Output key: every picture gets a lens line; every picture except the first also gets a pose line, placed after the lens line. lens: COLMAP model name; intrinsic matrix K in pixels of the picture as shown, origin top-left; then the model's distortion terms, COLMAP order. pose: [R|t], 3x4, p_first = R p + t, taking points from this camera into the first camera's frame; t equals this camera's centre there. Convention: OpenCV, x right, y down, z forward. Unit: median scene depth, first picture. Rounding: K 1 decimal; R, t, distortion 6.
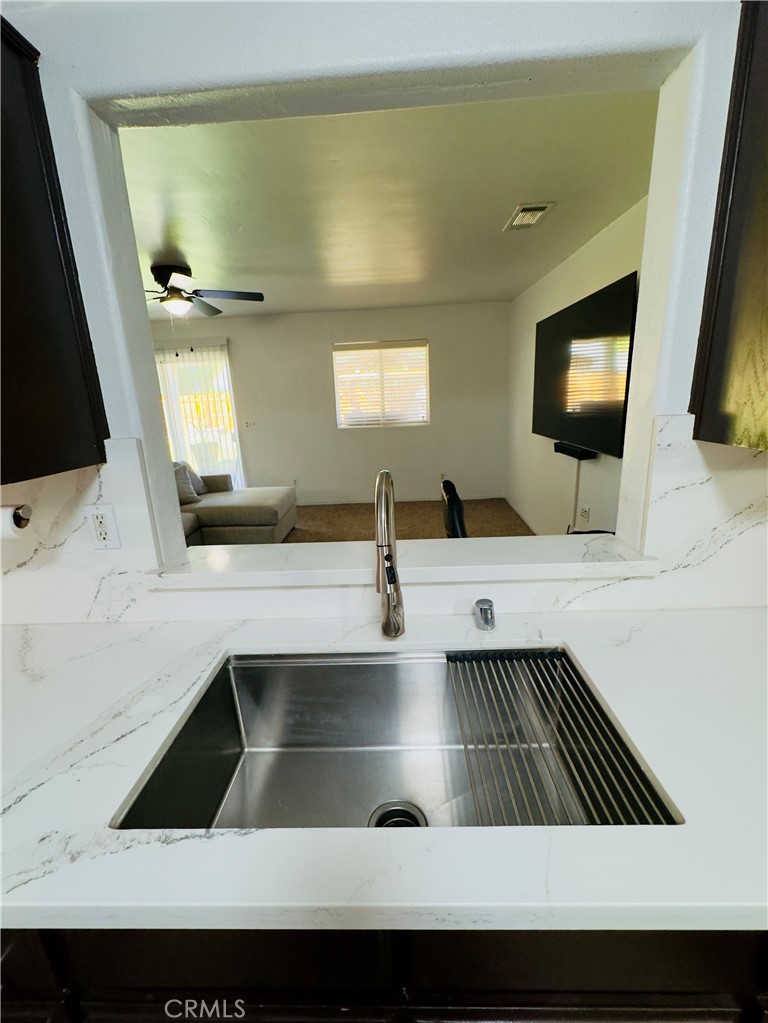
lens RADIAL K [[426.4, 0, 384.0], [0, 426.4, 511.5], [0, 0, 1]] dist [0.000036, 0.000131]
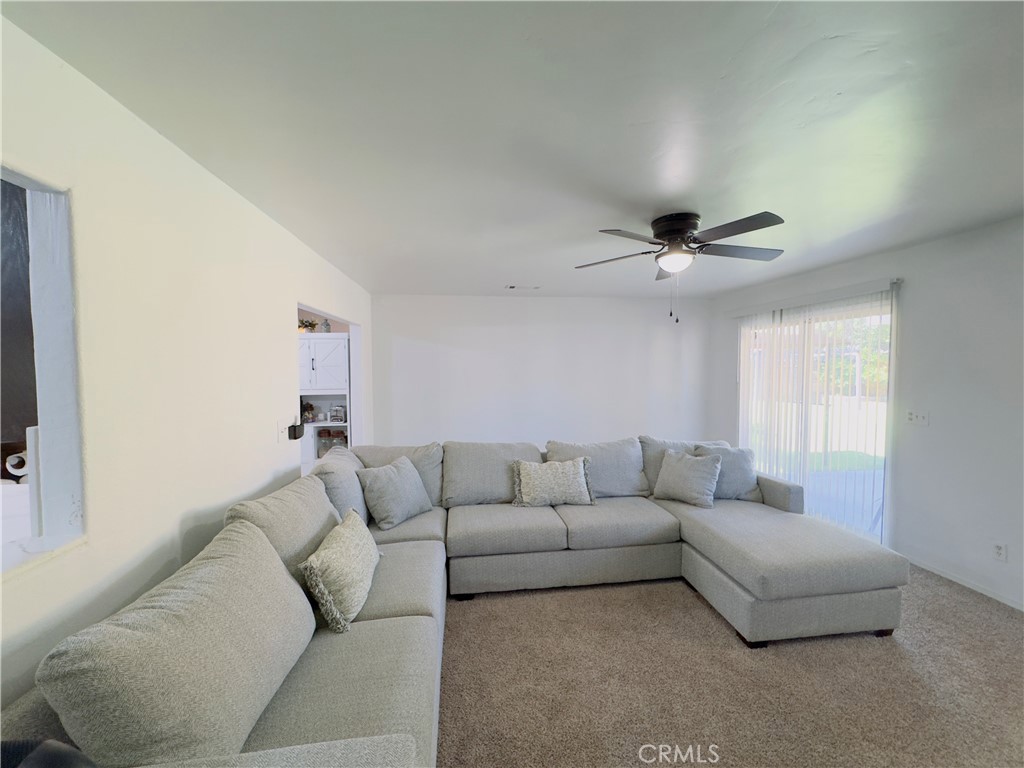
lens RADIAL K [[409.8, 0, 511.0], [0, 409.8, 382.5], [0, 0, 1]] dist [-0.002836, 0.000809]
pose [[0.156605, 0.084945, -0.984002, 0.196922], [-0.266714, 0.962917, 0.040677, -0.176527], [0.950967, 0.256077, 0.173454, 0.525351]]
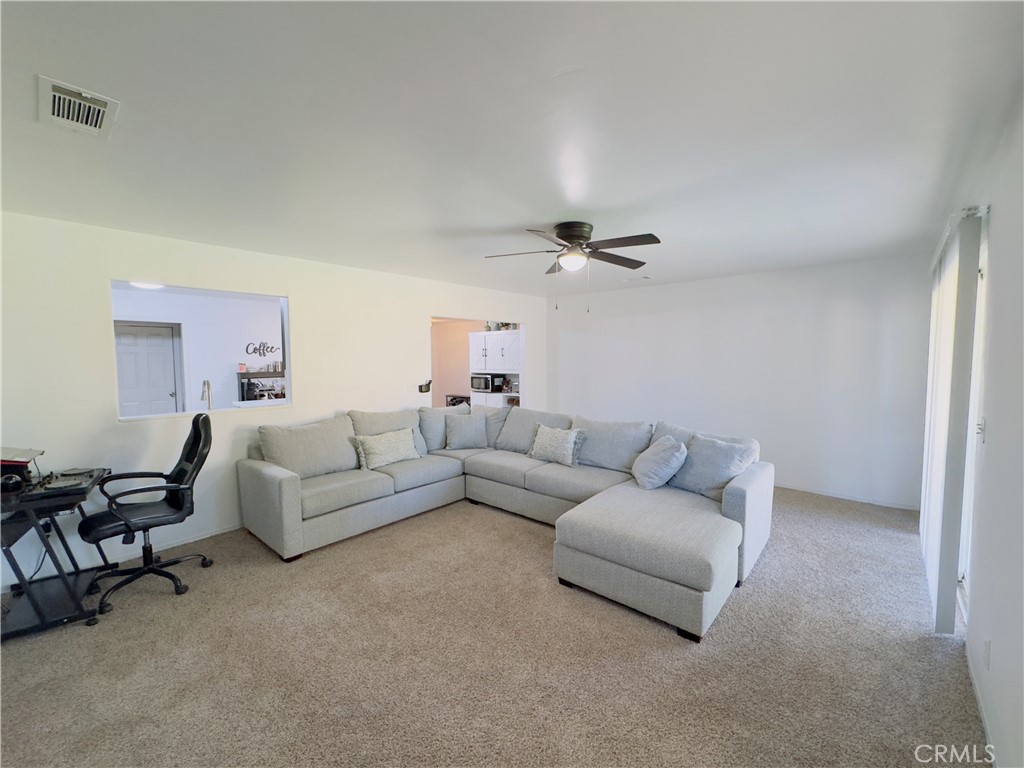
lens RADIAL K [[426.8, 0, 512.0], [0, 426.8, 384.0], [0, 0, 1]] dist [0.000036, 0.000131]
pose [[-0.639605, 0.093666, -0.762976, 0.293981], [-0.176506, 0.948134, 0.264362, -0.390837], [0.748165, 0.303757, -0.589898, 1.340666]]
